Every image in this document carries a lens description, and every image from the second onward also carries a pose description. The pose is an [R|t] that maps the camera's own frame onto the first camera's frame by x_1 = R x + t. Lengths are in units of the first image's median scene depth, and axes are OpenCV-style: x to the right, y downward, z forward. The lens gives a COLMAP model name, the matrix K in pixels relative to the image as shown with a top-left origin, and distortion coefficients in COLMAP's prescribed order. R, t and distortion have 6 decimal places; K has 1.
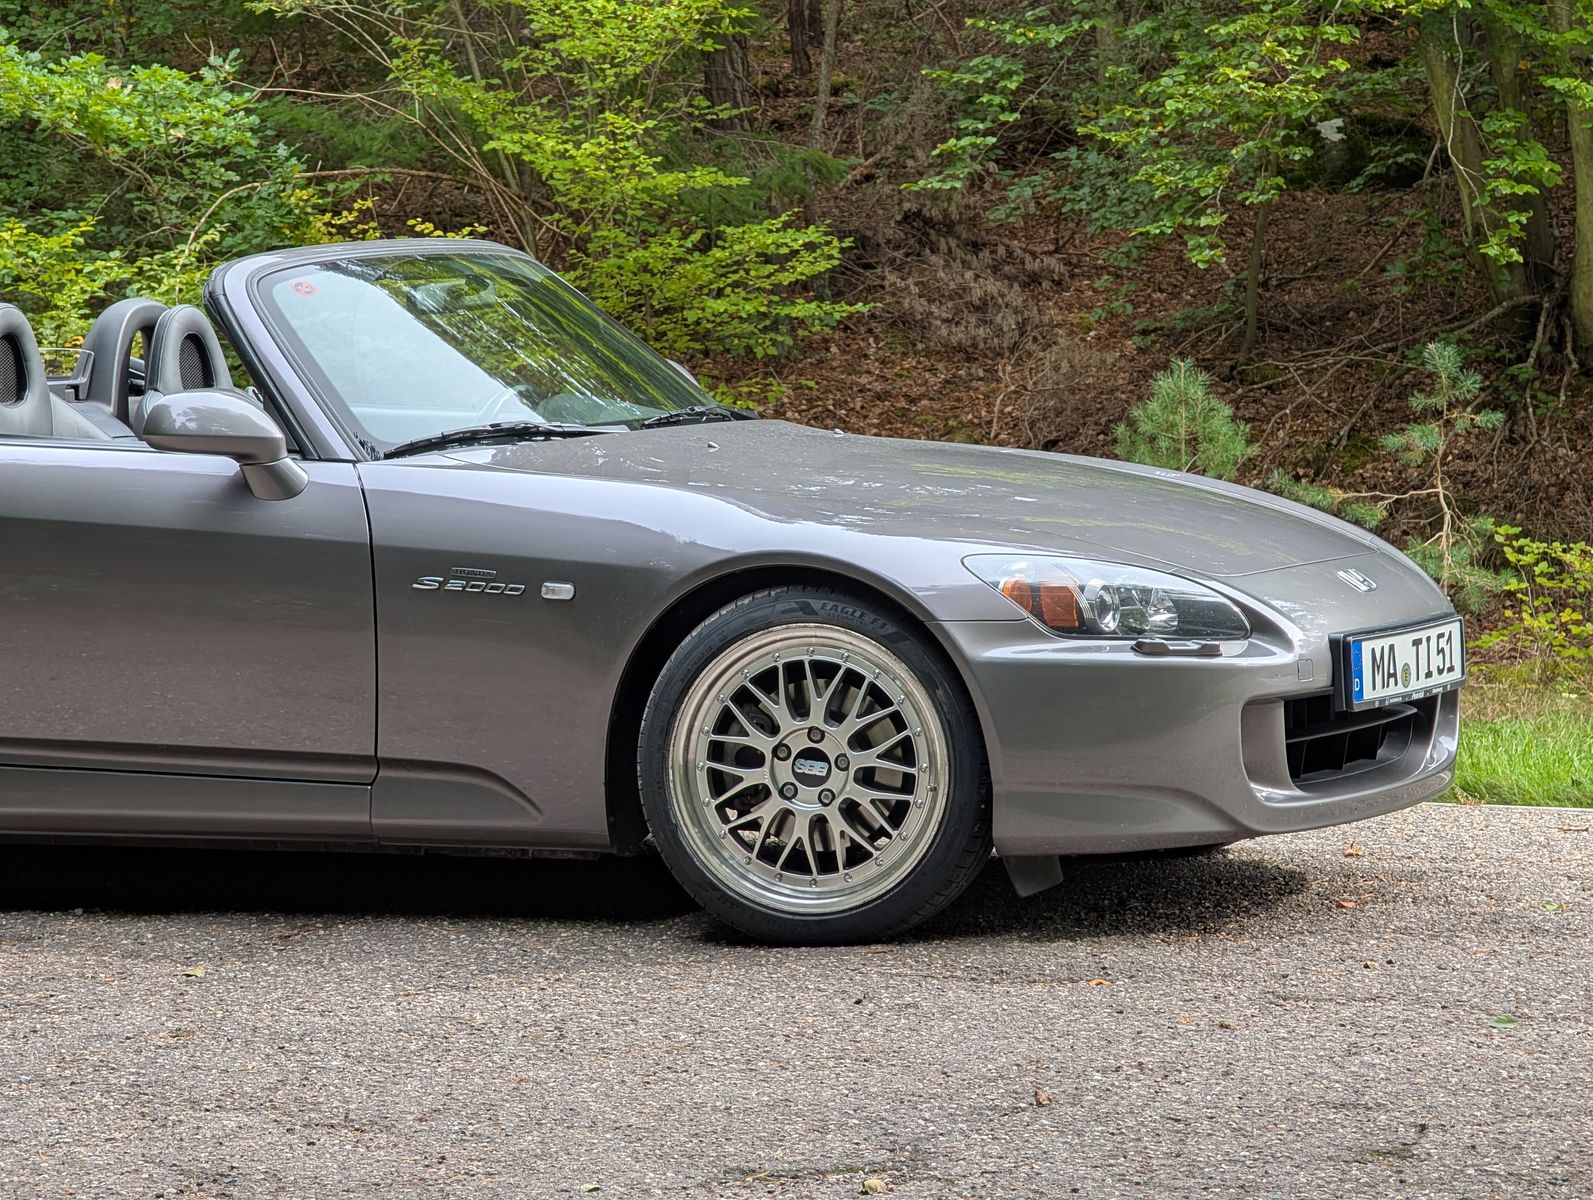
lens RADIAL K [[5549.2, 0, 795.8], [0, 5549.2, 600.7], [0, 0, 1]] dist [0.372295, 0.000000]
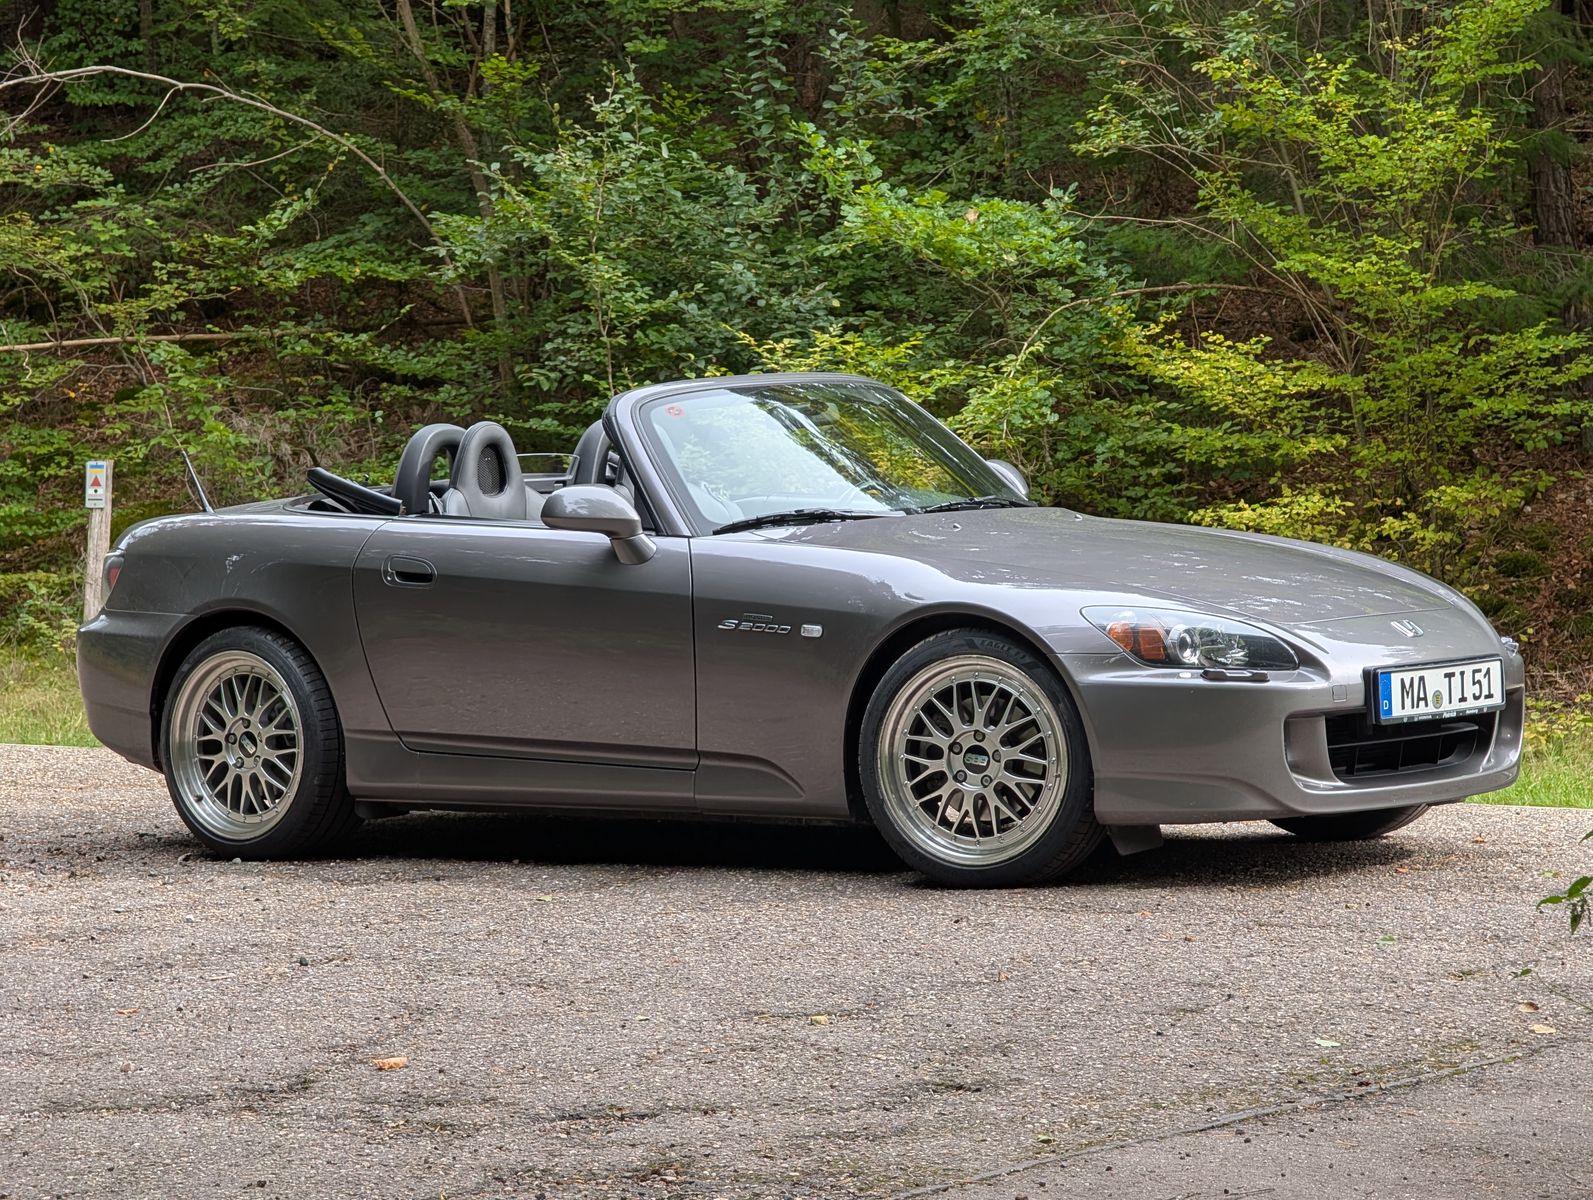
lens RADIAL K [[5549.2, 0, 797.1], [0, 5549.2, 600.2], [0, 0, 1]] dist [0.372295, 0.000000]
pose [[0.976996, 0.007219, -0.213135, 0.240192], [-0.010504, 0.999843, -0.014288, 0.010117], [0.212998, 0.016198, 0.976918, -0.338894]]
